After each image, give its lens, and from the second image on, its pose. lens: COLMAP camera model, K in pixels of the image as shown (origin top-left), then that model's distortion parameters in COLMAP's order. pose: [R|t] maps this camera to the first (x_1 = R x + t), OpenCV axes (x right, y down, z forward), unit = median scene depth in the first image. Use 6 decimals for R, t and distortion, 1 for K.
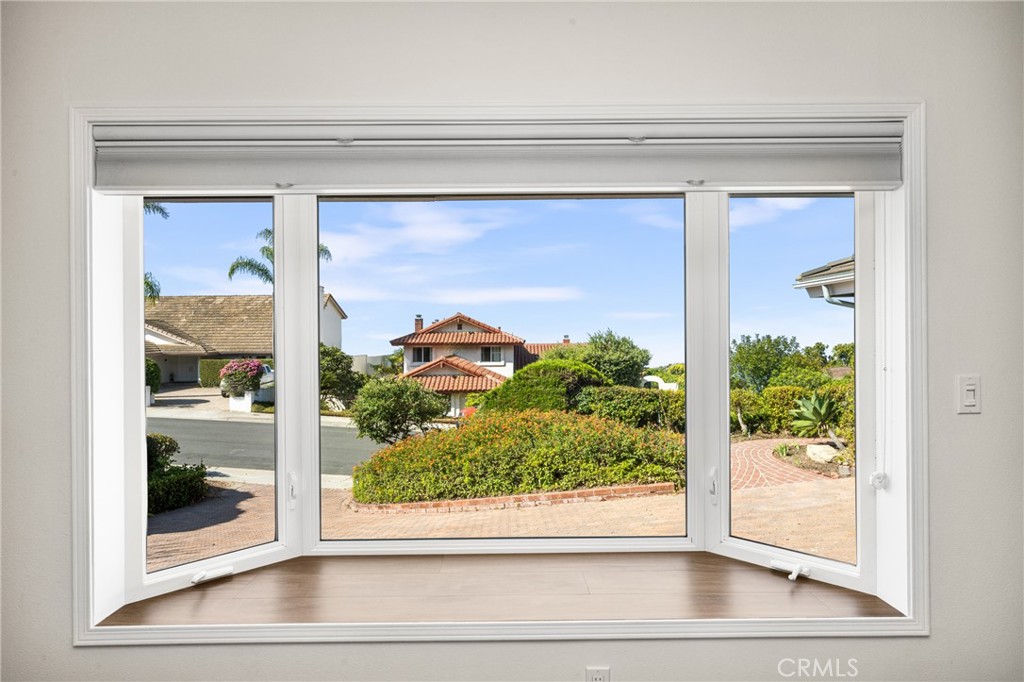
lens RADIAL K [[564.5, 0, 509.0], [0, 564.5, 339.1], [0, 0, 1]] dist [0.004893, 0.000313]
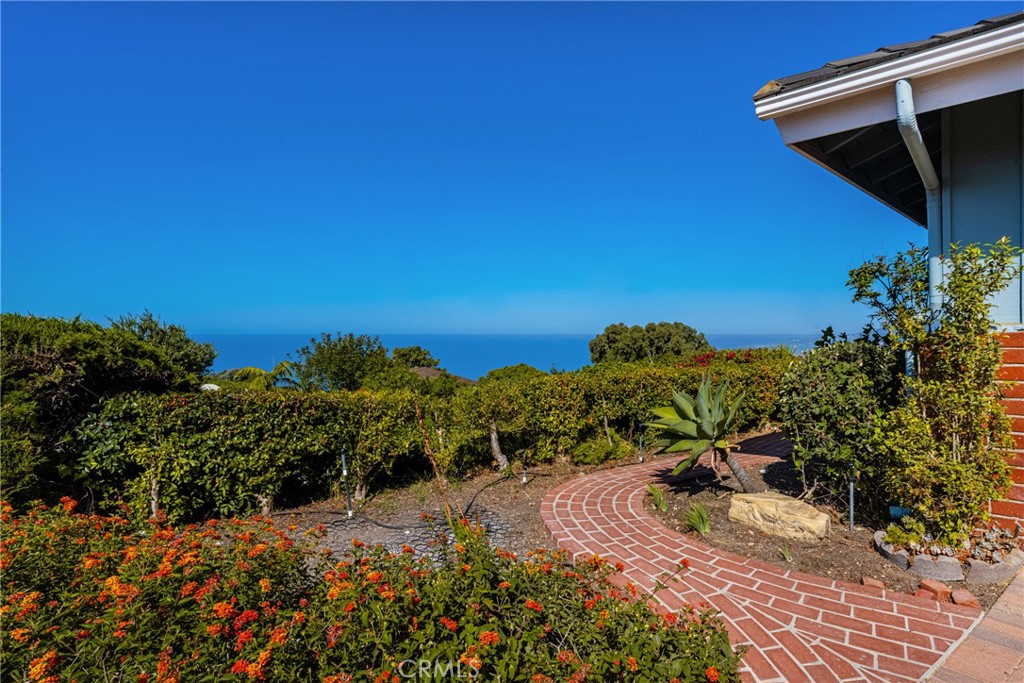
lens RADIAL K [[564.5, 0, 510.9], [0, 564.5, 339.3], [0, 0, 1]] dist [0.004893, 0.000313]
pose [[0.720936, 0.017595, 0.692778, 0.073297], [-0.007227, 0.999814, -0.017873, 0.055948], [-0.692964, 0.007879, 0.720930, 0.602687]]
